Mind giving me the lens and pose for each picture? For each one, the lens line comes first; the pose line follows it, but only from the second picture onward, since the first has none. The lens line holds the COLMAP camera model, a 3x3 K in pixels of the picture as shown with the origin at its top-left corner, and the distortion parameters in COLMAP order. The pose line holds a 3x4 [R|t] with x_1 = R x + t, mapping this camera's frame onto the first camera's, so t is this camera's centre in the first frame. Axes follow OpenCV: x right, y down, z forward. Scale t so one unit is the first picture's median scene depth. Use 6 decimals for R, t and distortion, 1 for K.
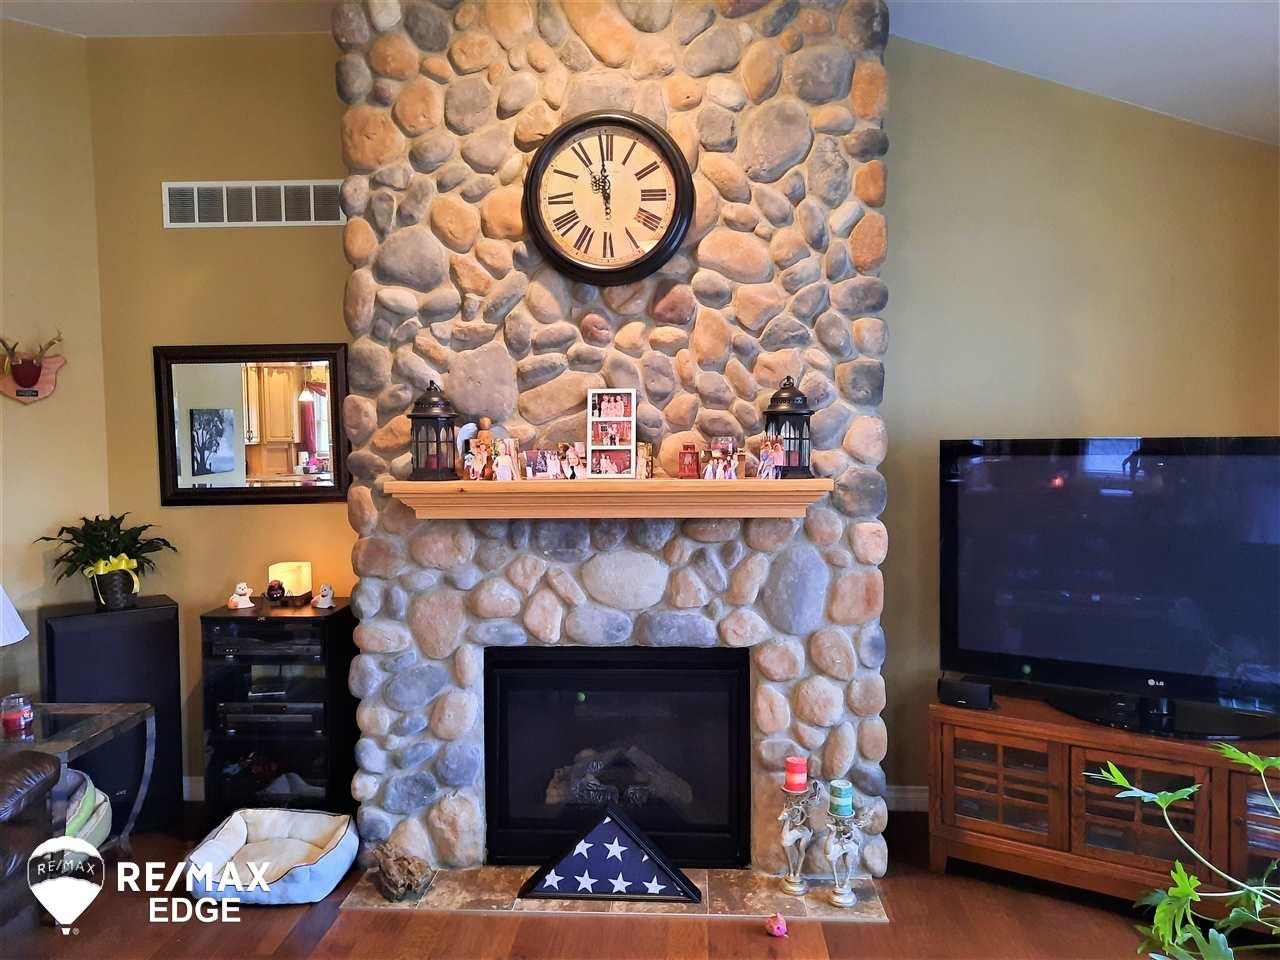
lens RADIAL K [[927.4, 0, 638.7], [0, 927.4, 480.1], [0, 0, 1]] dist [0.044245, -0.019674]
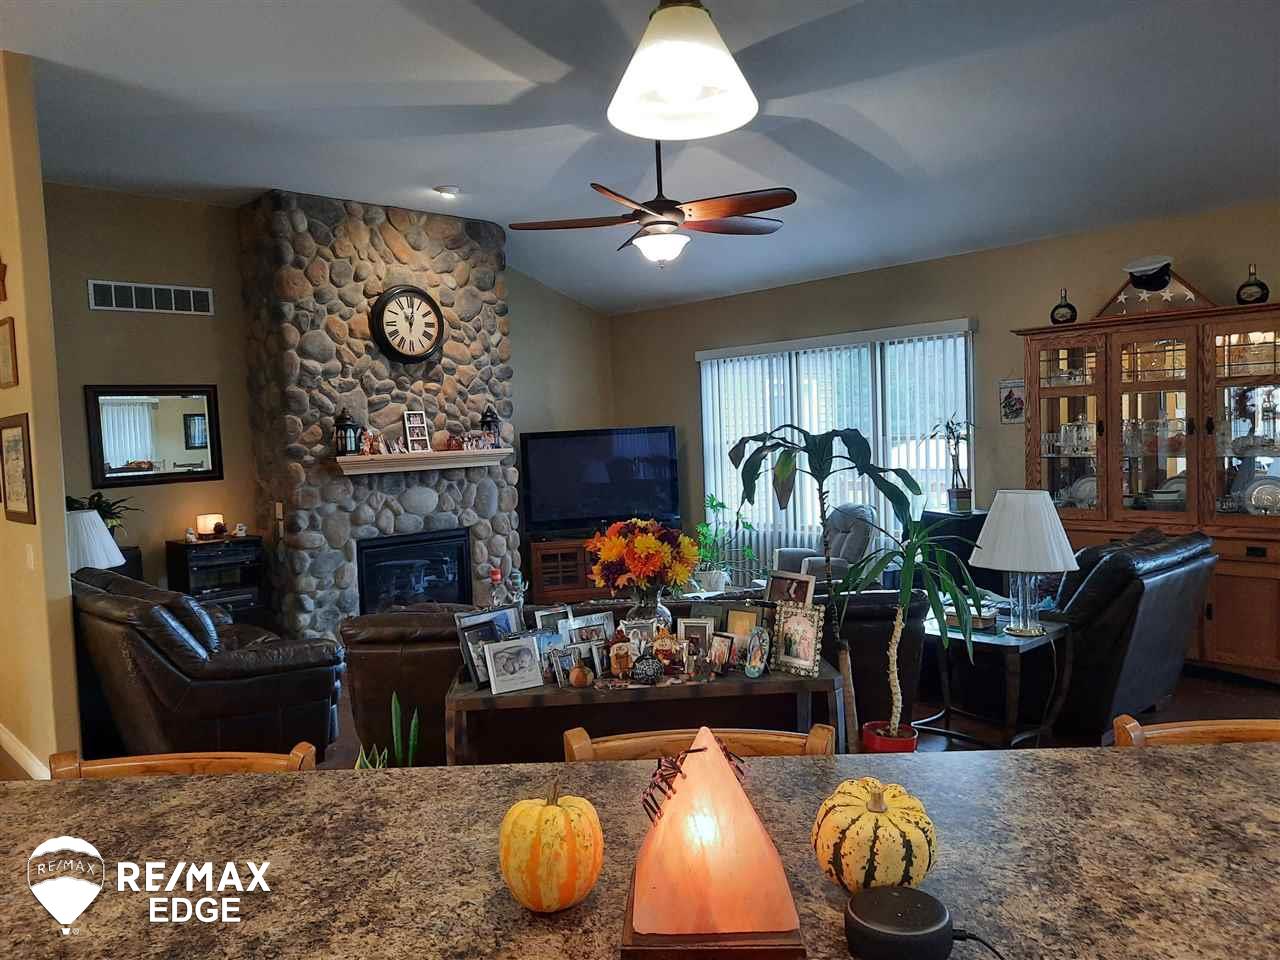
lens RADIAL K [[927.4, 0, 640.8], [0, 927.4, 478.6], [0, 0, 1]] dist [0.044245, -0.019674]
pose [[0.679394, -0.056393, 0.731604, -1.250792], [0.074308, 0.997204, 0.007861, 0.079441], [-0.730002, 0.049024, 0.681685, -0.846159]]
